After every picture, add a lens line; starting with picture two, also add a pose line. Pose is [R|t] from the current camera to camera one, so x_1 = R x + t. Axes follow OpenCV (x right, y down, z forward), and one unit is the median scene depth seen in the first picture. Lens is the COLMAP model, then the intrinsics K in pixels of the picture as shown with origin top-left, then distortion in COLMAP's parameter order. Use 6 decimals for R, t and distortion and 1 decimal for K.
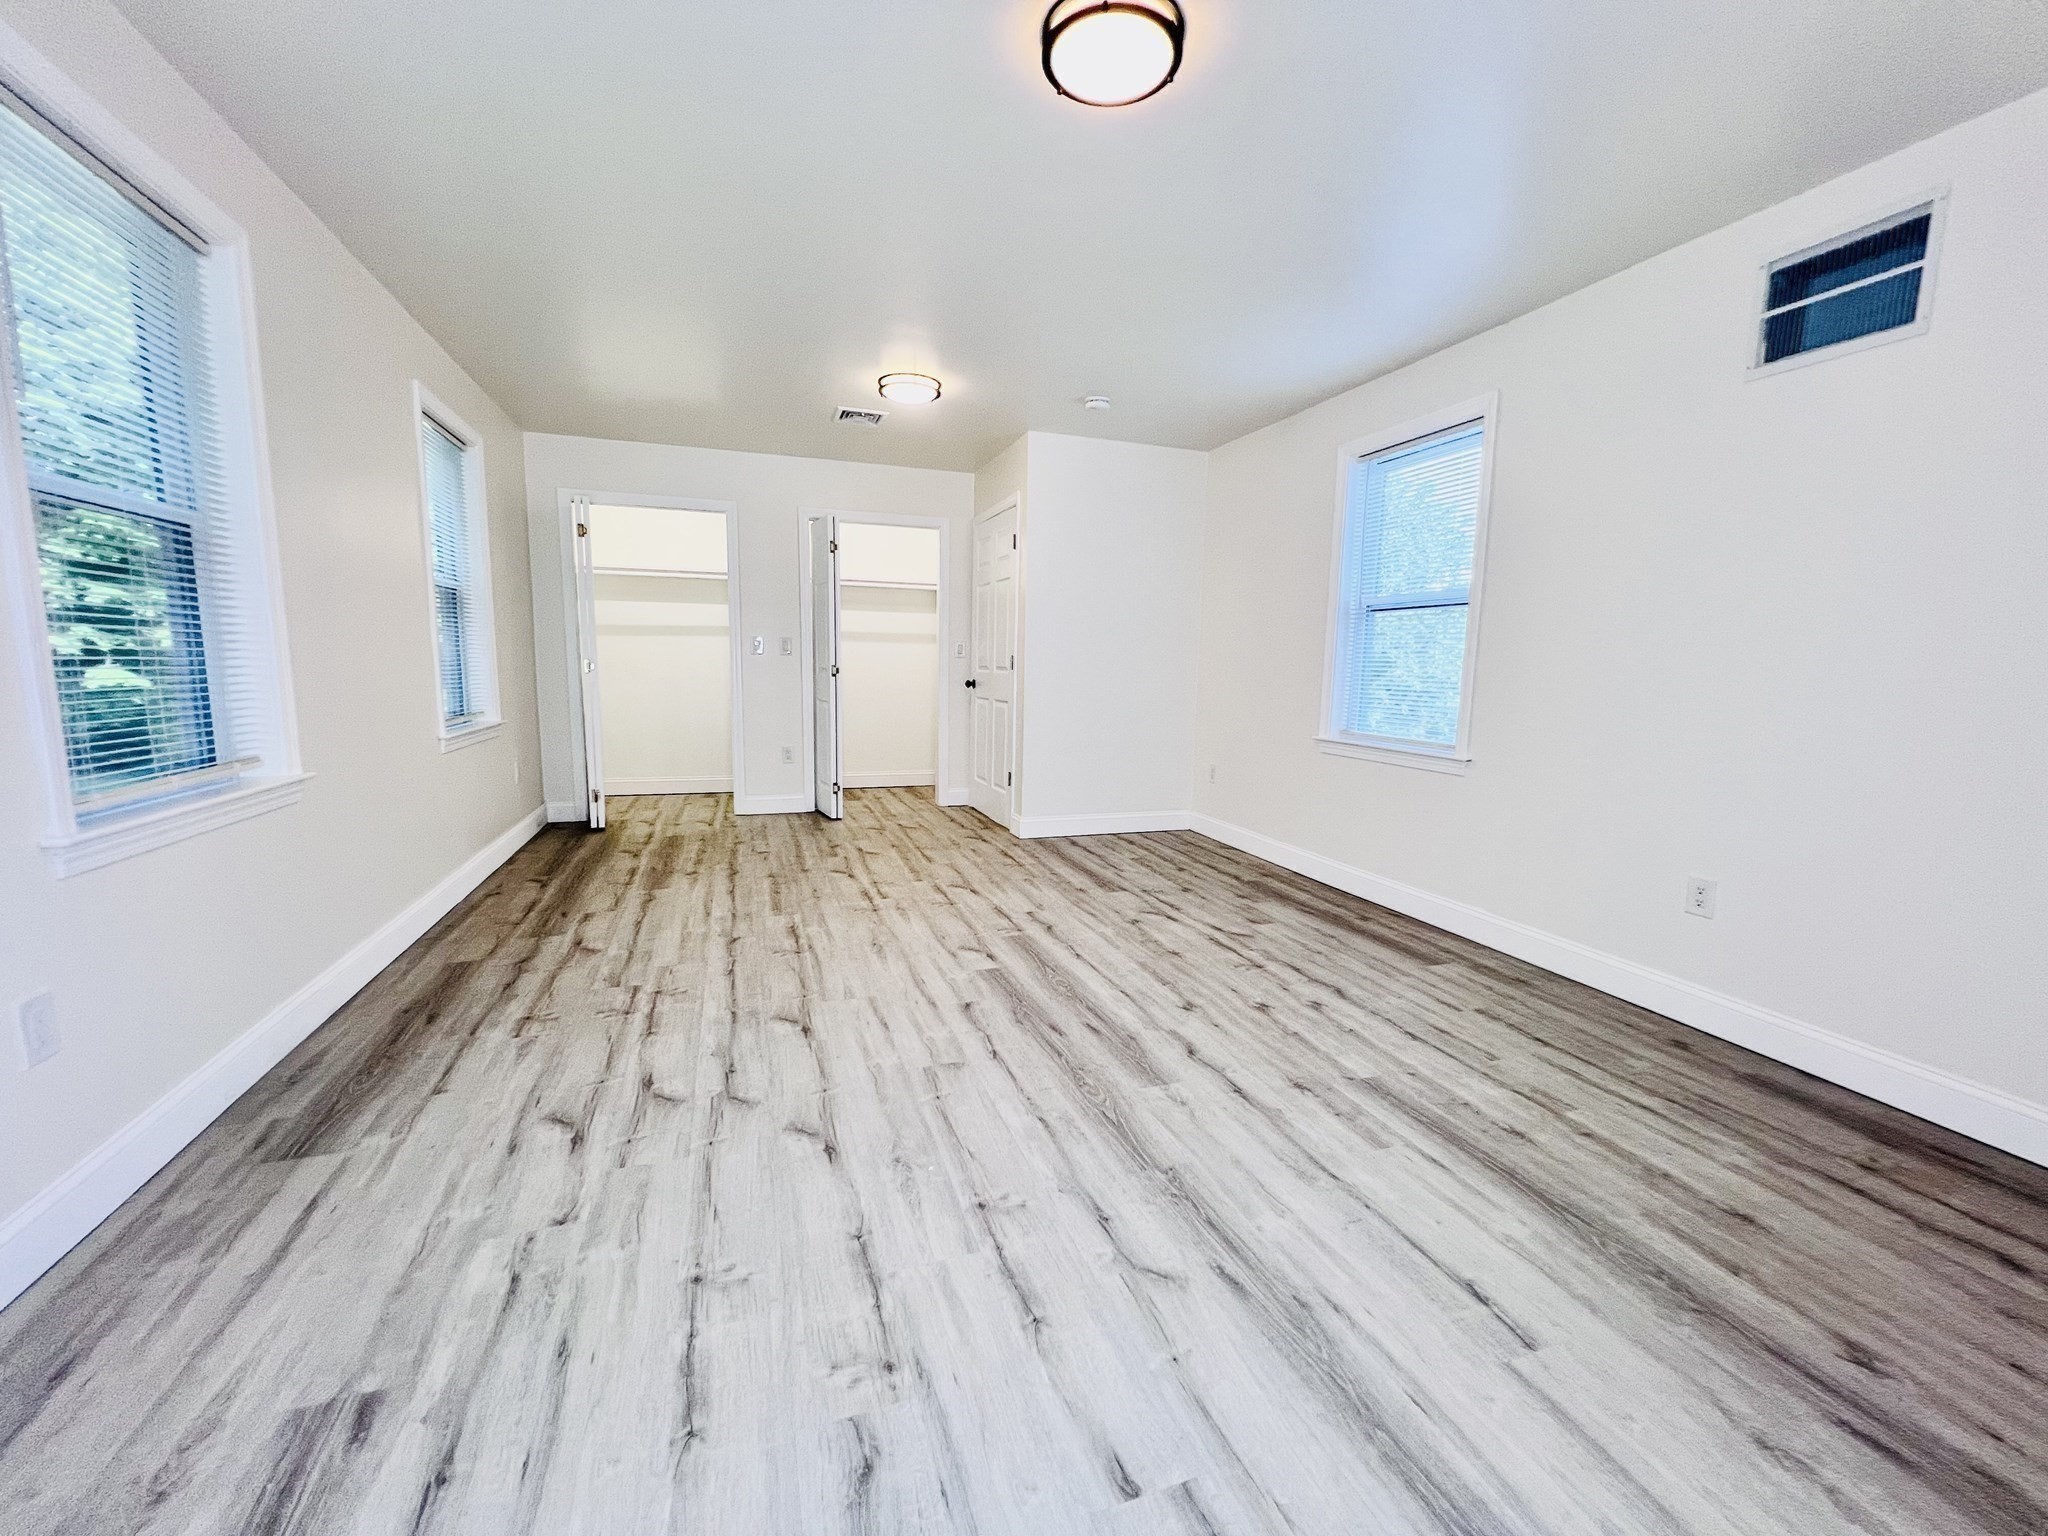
lens RADIAL K [[822.4, 0, 1022.3], [0, 822.4, 777.8], [0, 0, 1]] dist [-0.004234, 0.000076]
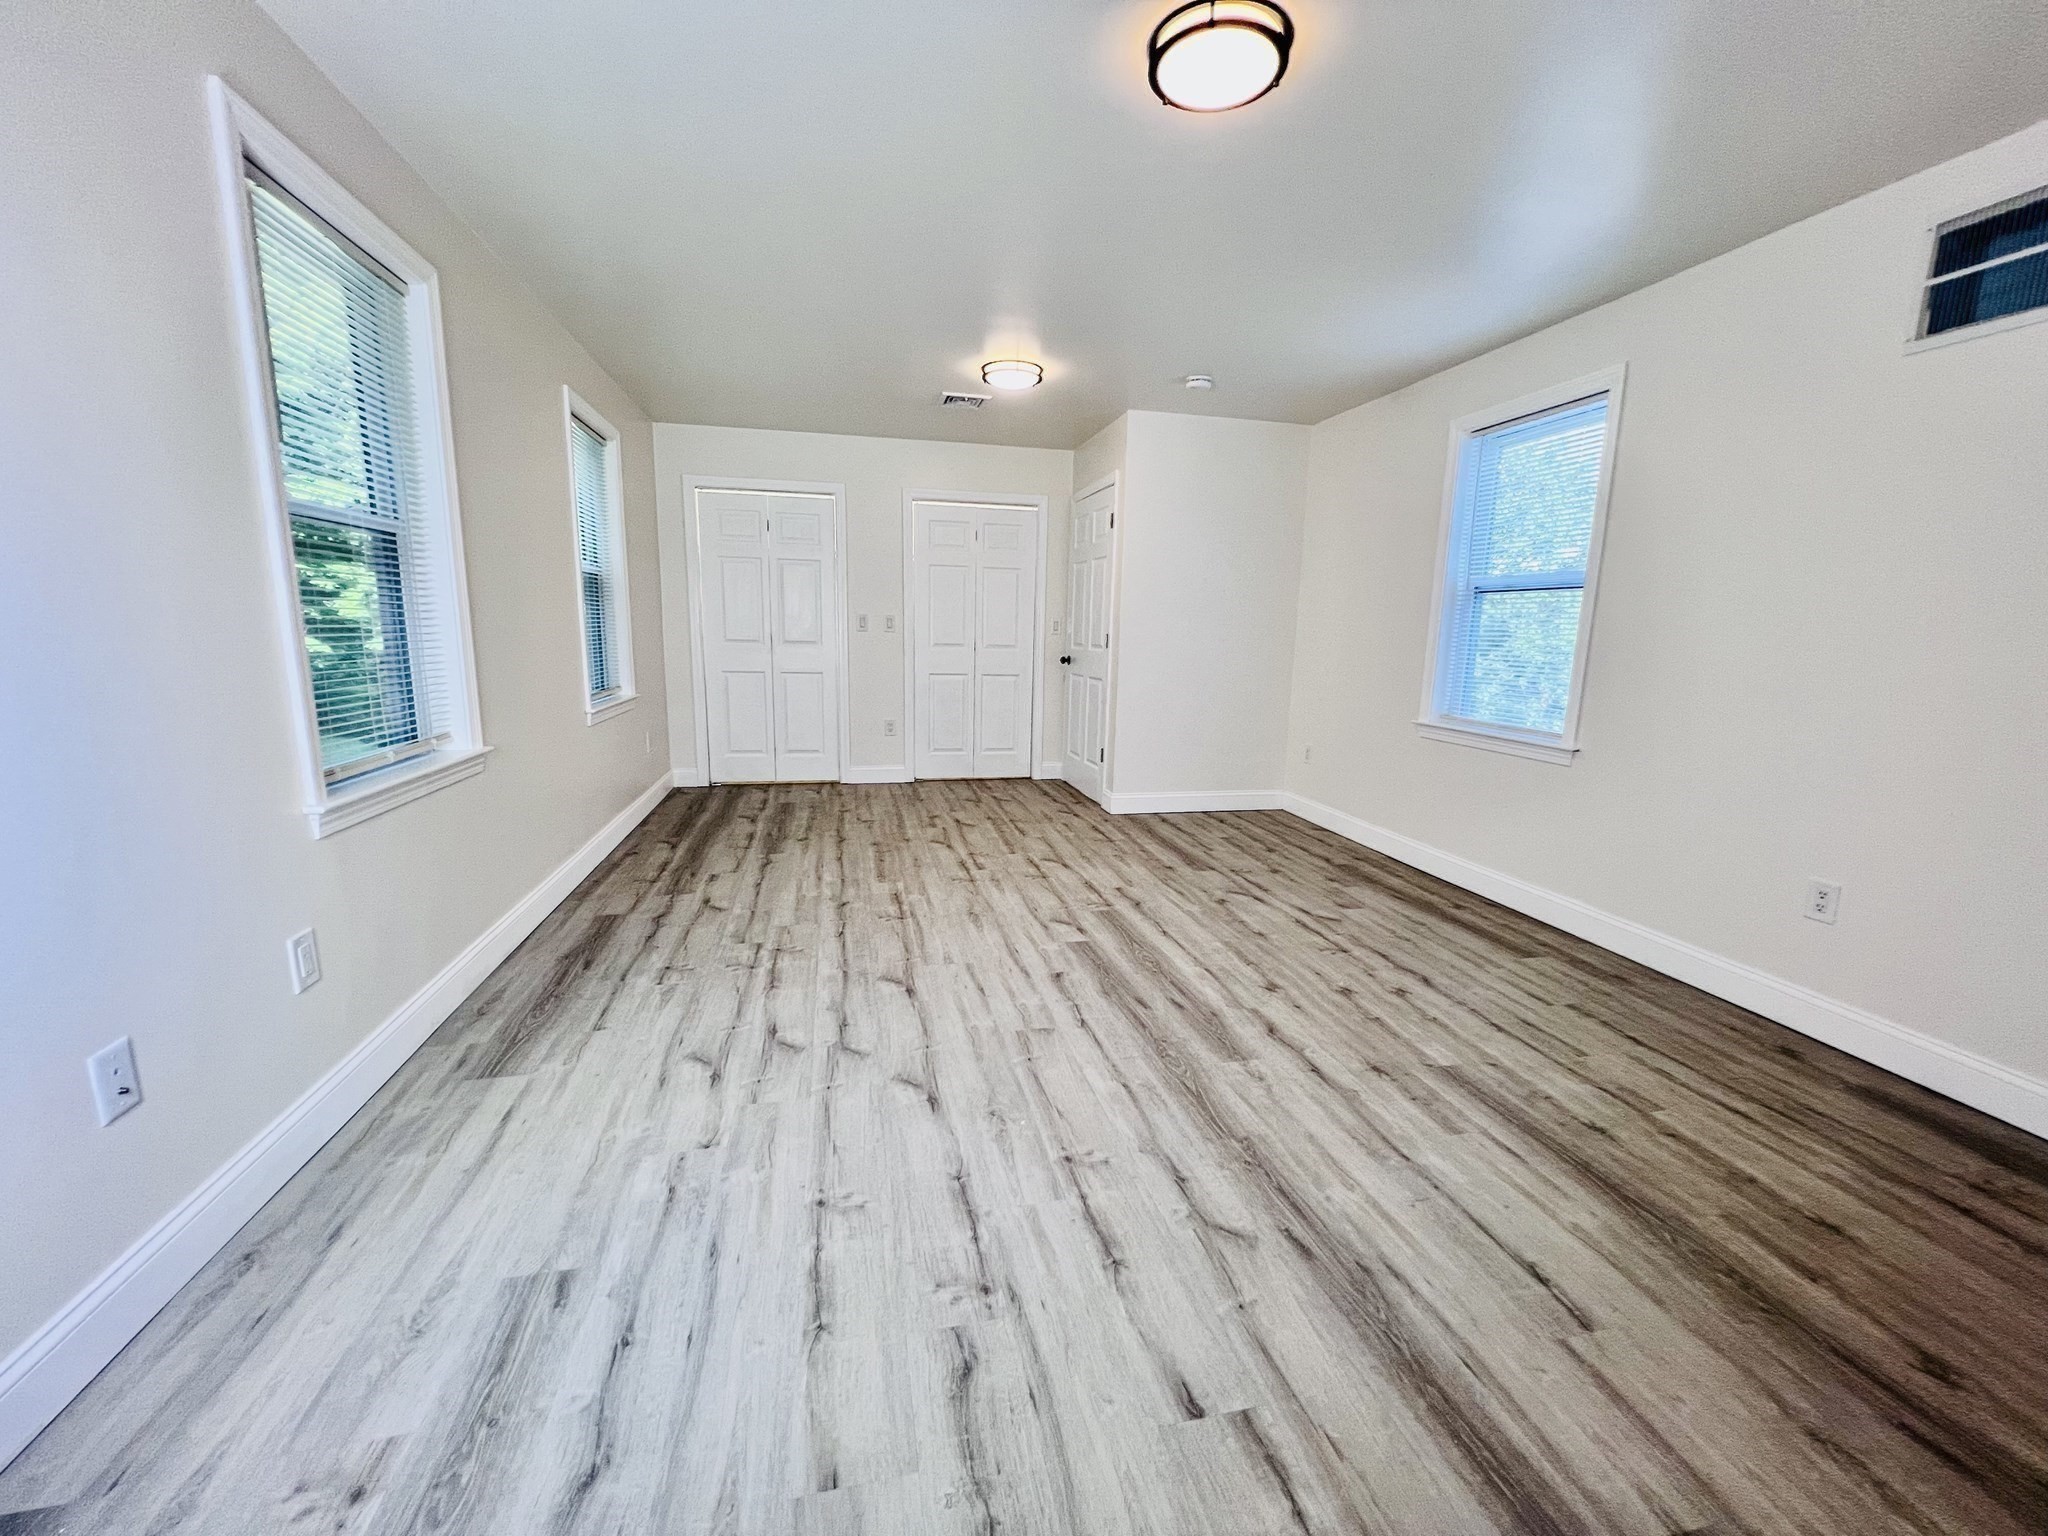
lens RADIAL K [[822.4, 0, 1022.2], [0, 822.4, 775.0], [0, 0, 1]] dist [-0.004234, 0.000076]
pose [[0.993564, 0.022322, -0.111051, -0.000022], [-0.018283, 0.999138, 0.037261, -0.022602], [0.111787, -0.034991, 0.993116, -0.056150]]
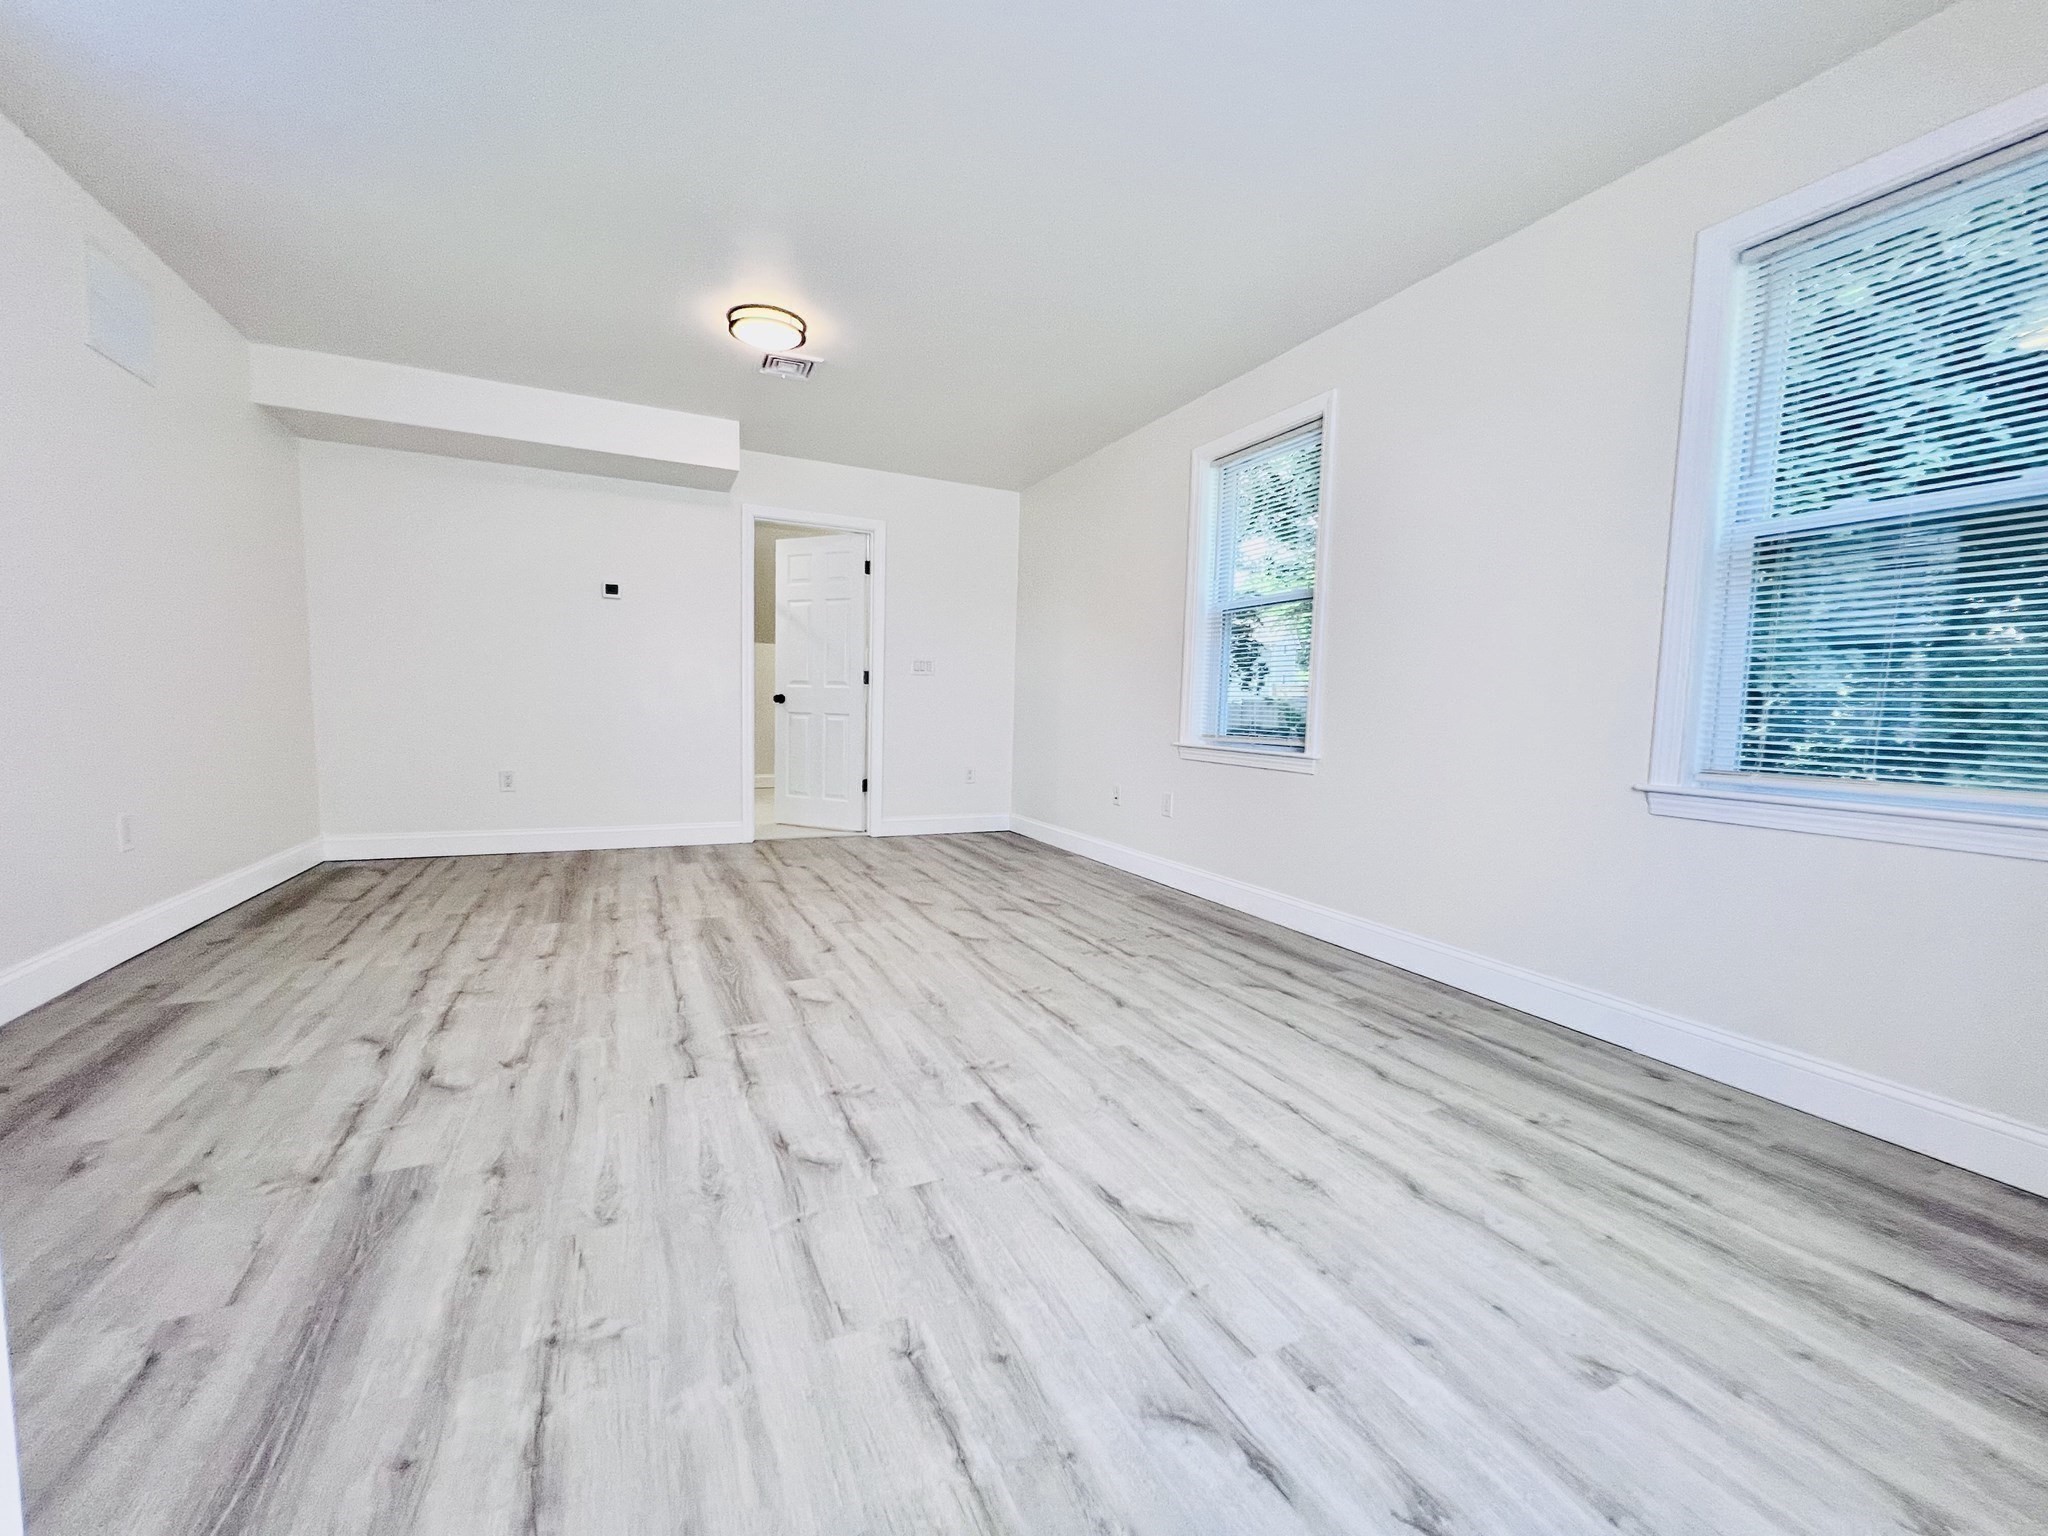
lens RADIAL K [[822.4, 0, 1023.5], [0, 822.4, 768.9], [0, 0, 1]] dist [-0.004234, 0.000076]
pose [[-0.992172, -0.036539, -0.119414, -0.201476], [-0.061595, 0.975015, 0.213430, -0.241751], [0.108632, 0.219115, -0.969633, 2.214698]]
